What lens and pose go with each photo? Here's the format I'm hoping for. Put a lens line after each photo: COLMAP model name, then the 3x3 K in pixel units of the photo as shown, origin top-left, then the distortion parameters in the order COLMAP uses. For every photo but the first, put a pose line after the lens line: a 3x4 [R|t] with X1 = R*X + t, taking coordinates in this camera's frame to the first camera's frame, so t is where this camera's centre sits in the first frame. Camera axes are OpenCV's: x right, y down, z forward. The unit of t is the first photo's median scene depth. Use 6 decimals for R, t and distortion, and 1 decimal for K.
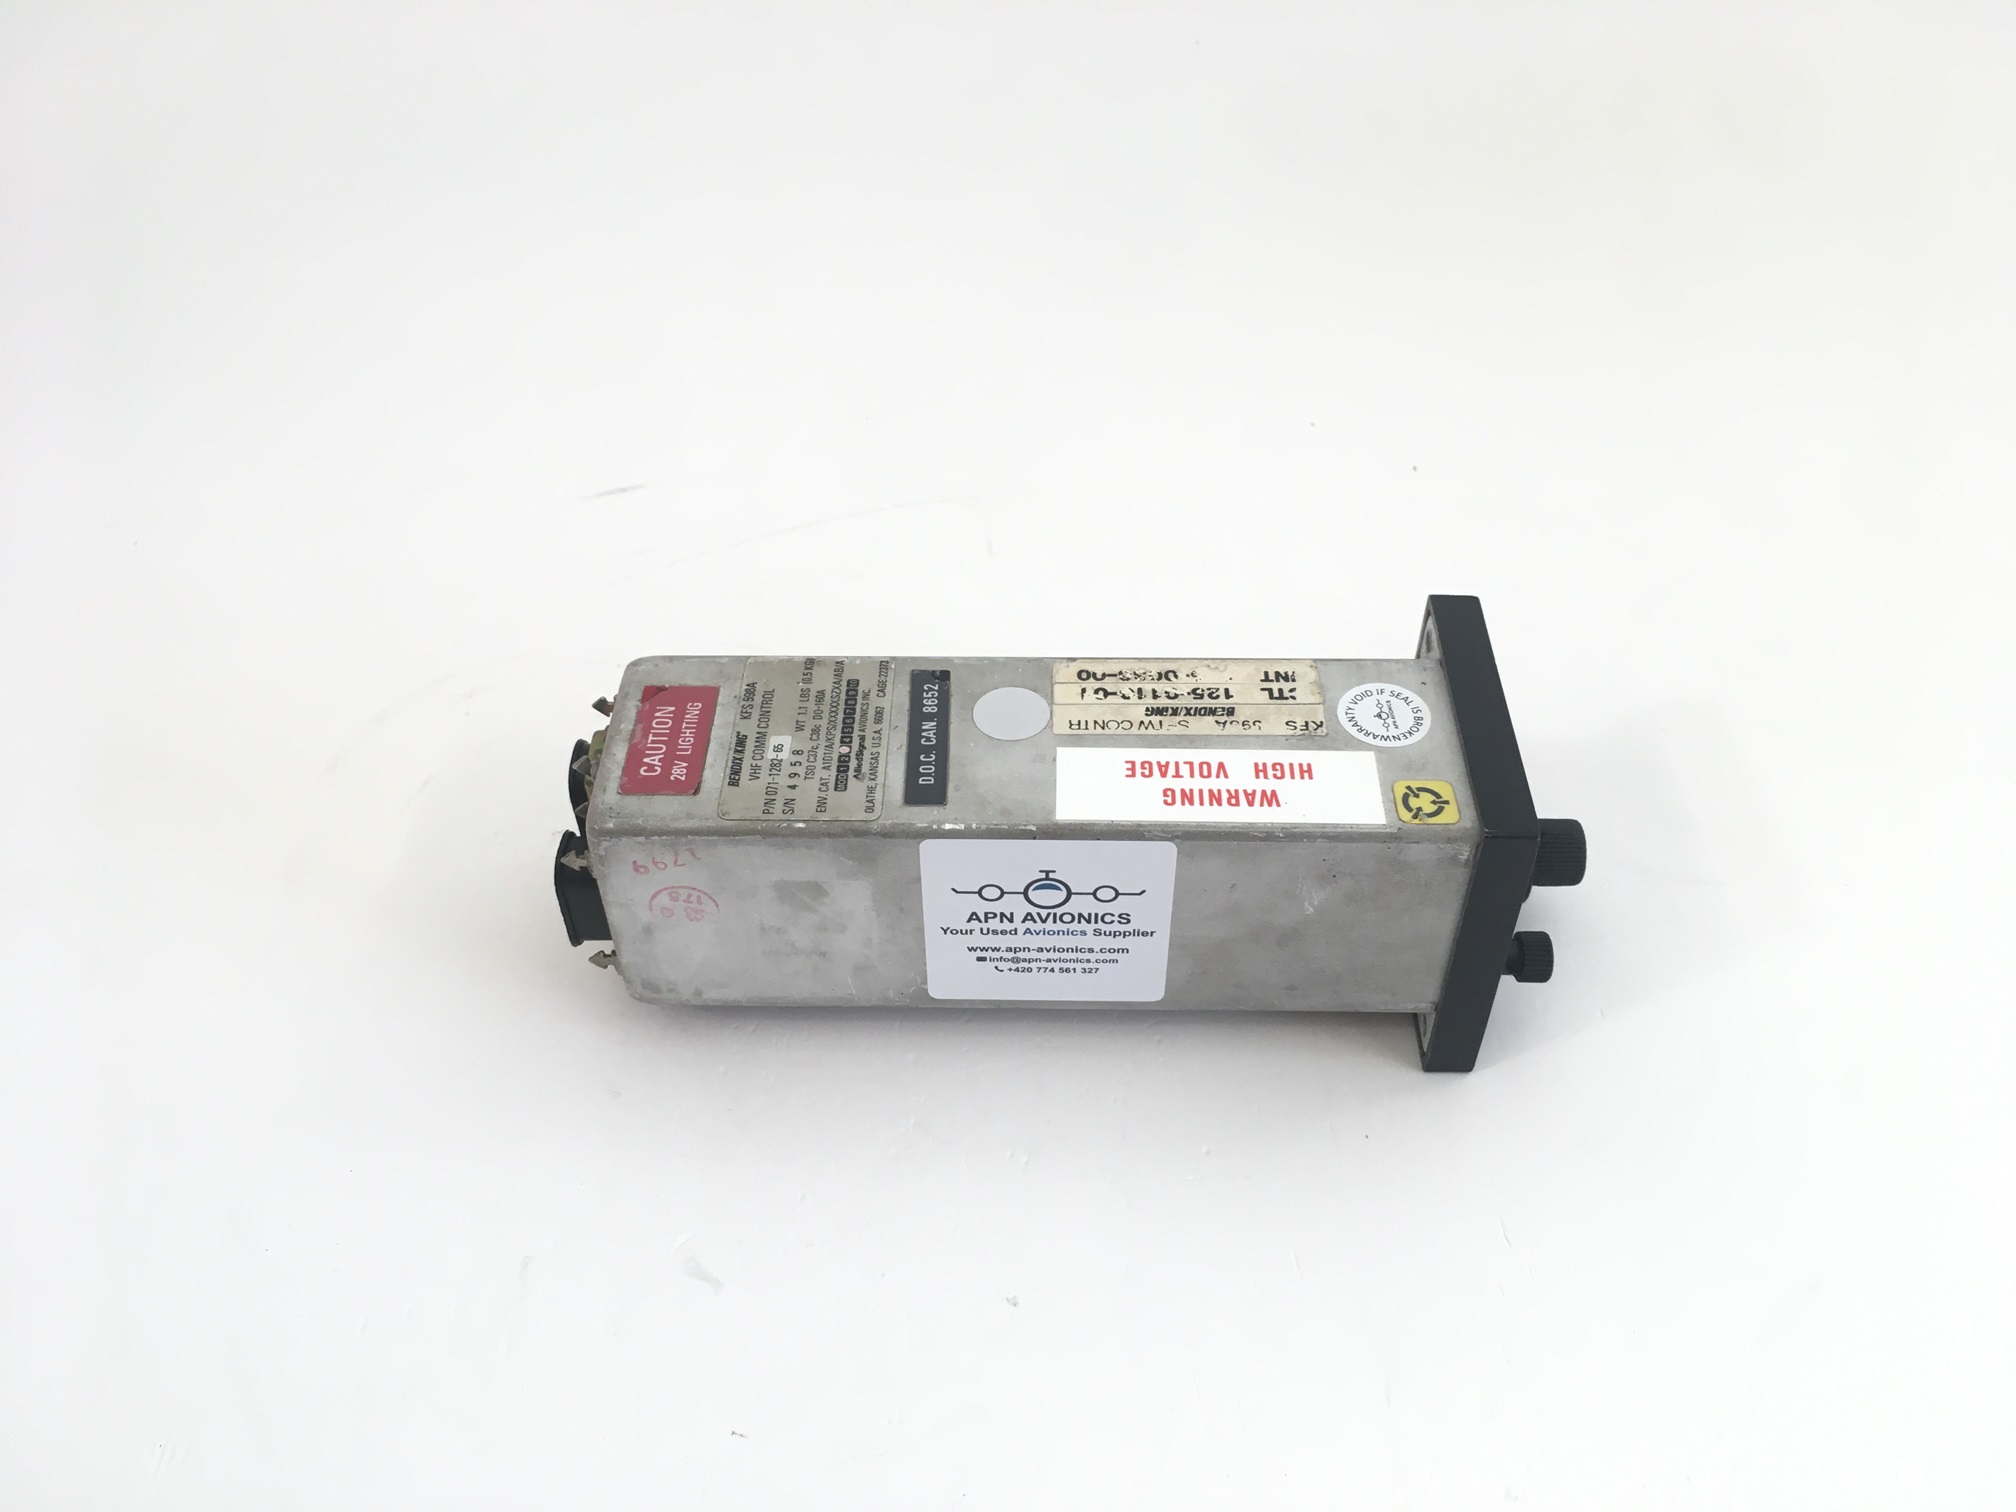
lens RADIAL K [[1748.5, 0, 1008.0], [0, 1748.5, 756.0], [0, 0, 1]] dist [0.031682, -0.018142]
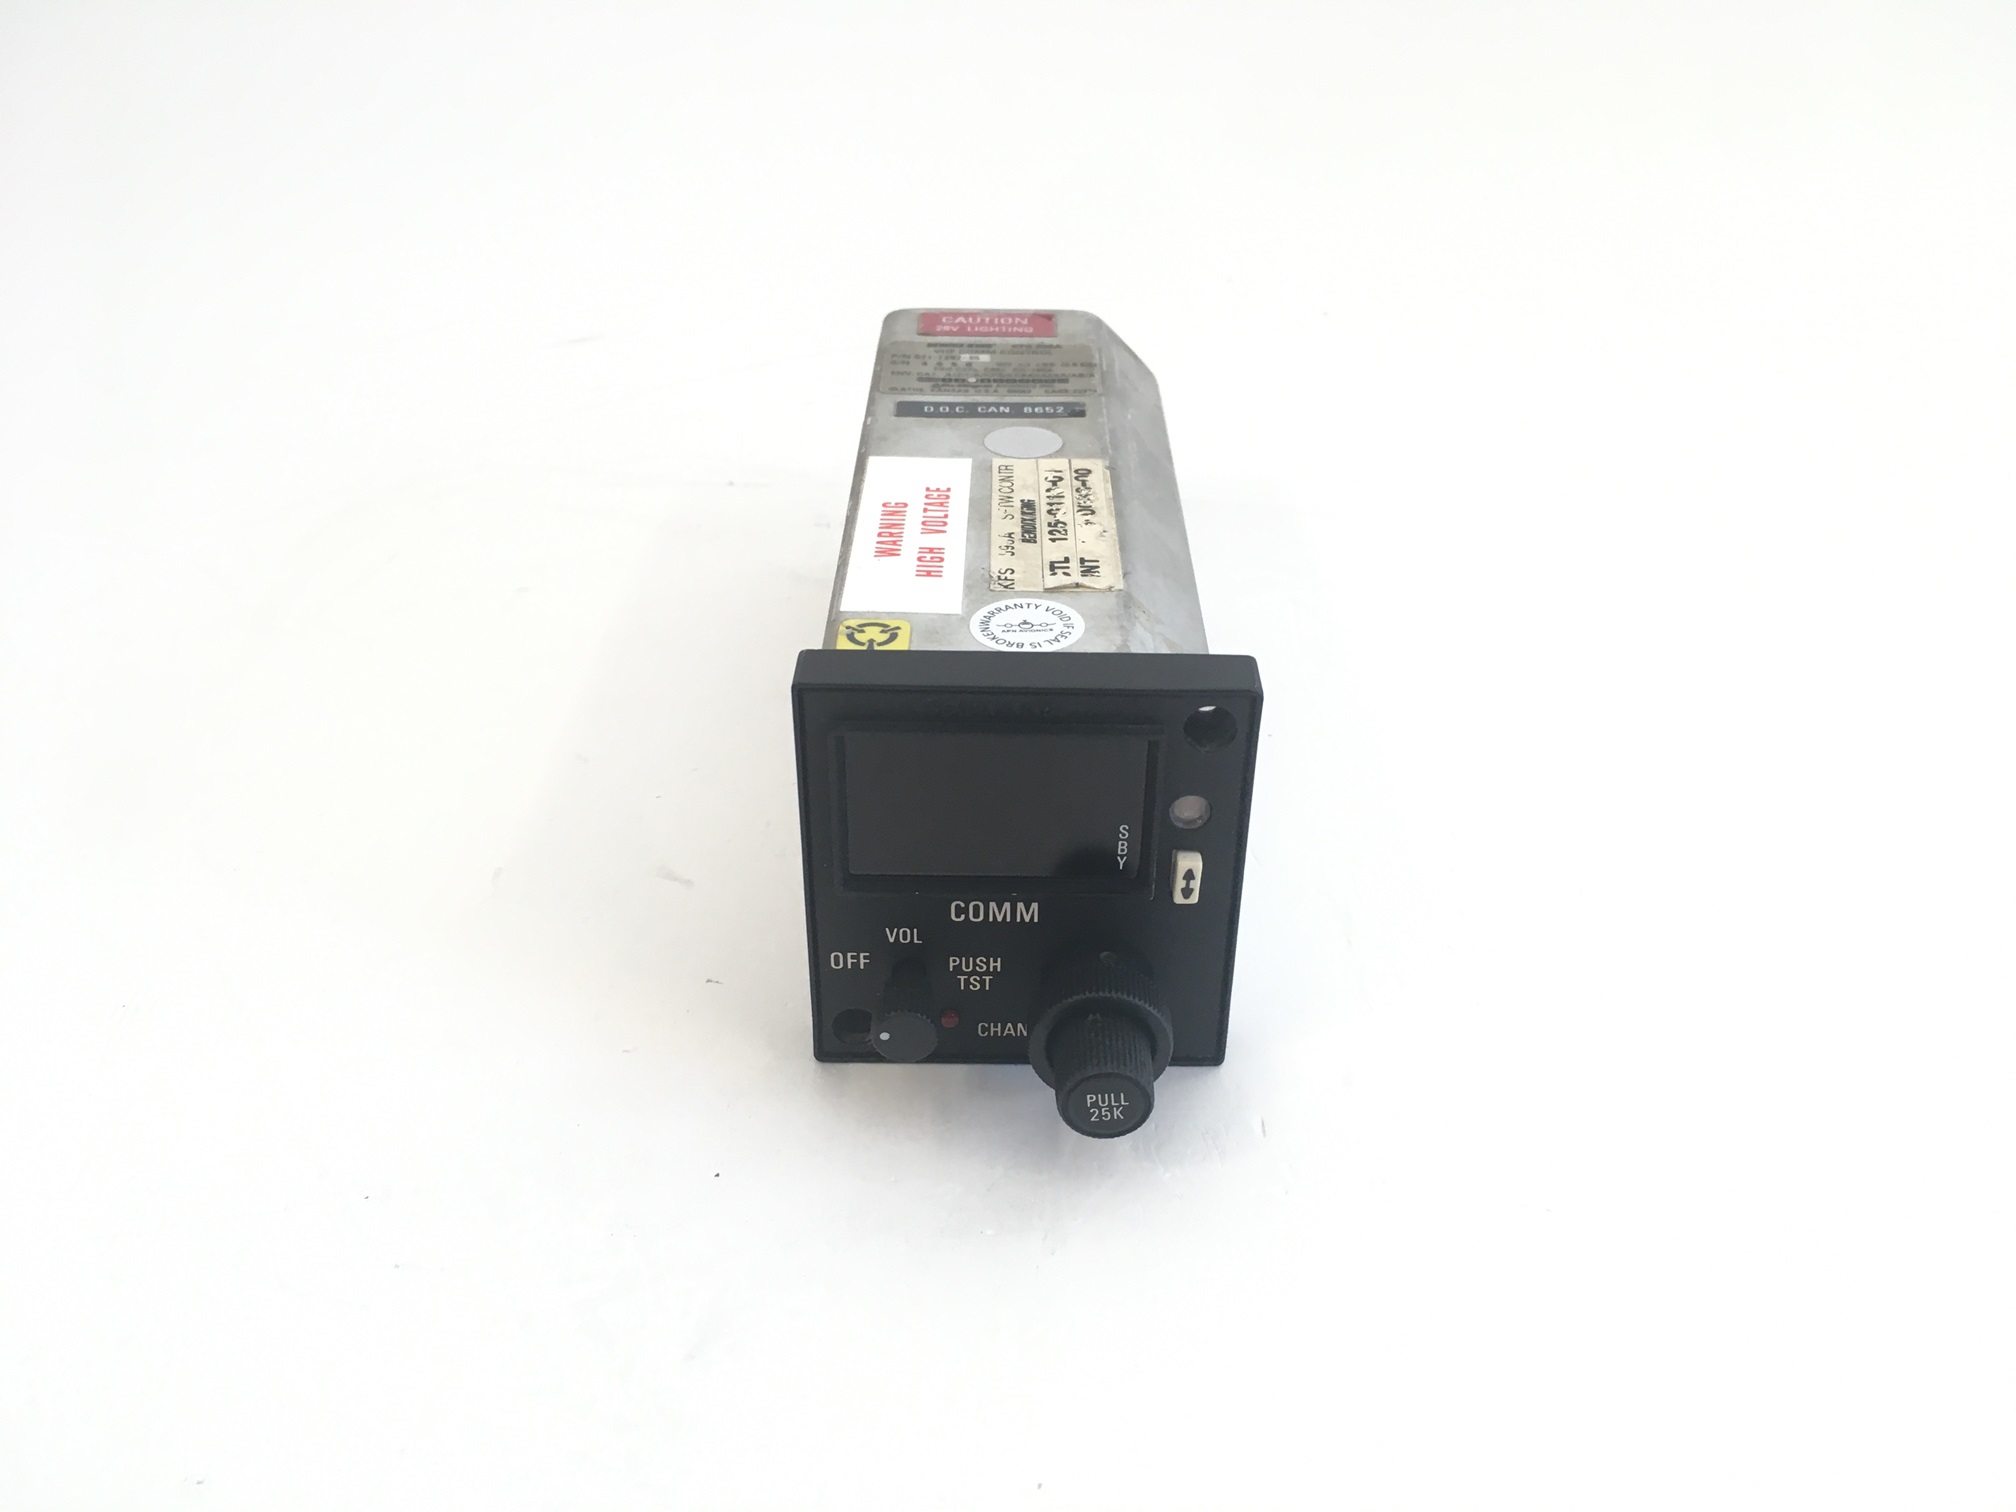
lens RADIAL K [[1748.5, 0, 1008.0], [0, 1748.5, 756.0], [0, 0, 1]] dist [0.031682, -0.018142]
pose [[0.013835, 0.554724, -0.831920, 0.929756], [-0.703635, 0.596533, 0.386066, -0.296522], [0.710427, 0.580026, 0.398576, 0.712502]]
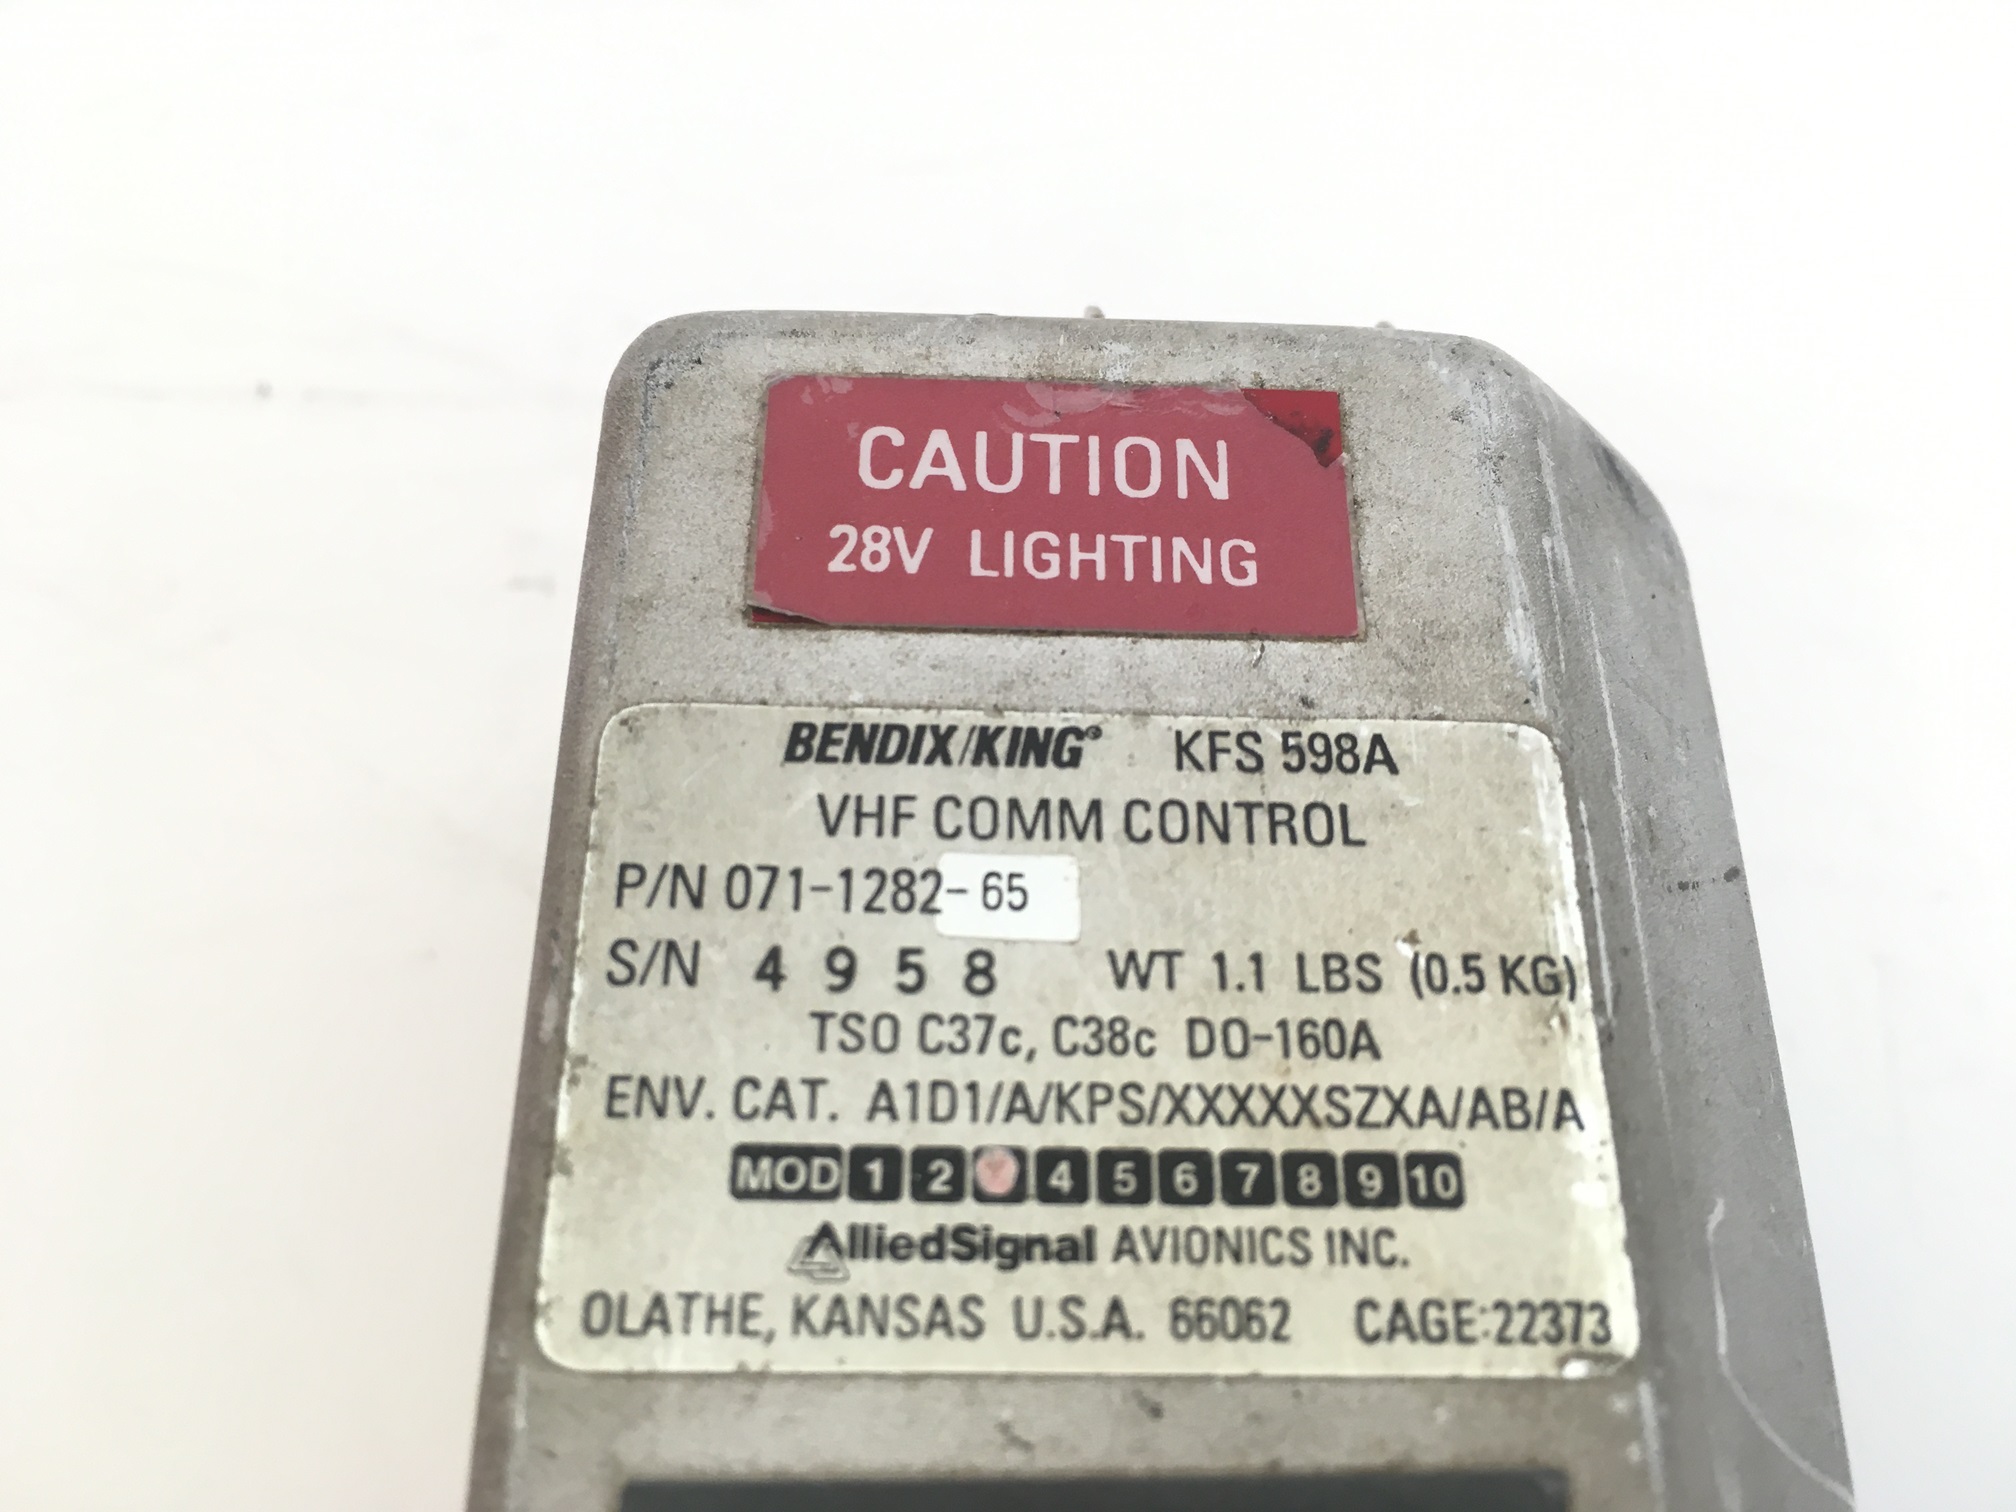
lens RADIAL K [[1748.5, 0, 1008.0], [0, 1748.5, 756.0], [0, 0, 1]] dist [0.031682, -0.018142]
pose [[0.012907, 0.913362, -0.406943, -0.050473], [-0.730072, 0.286697, 0.620322, -0.157528], [0.683248, 0.289091, 0.670521, 0.828024]]
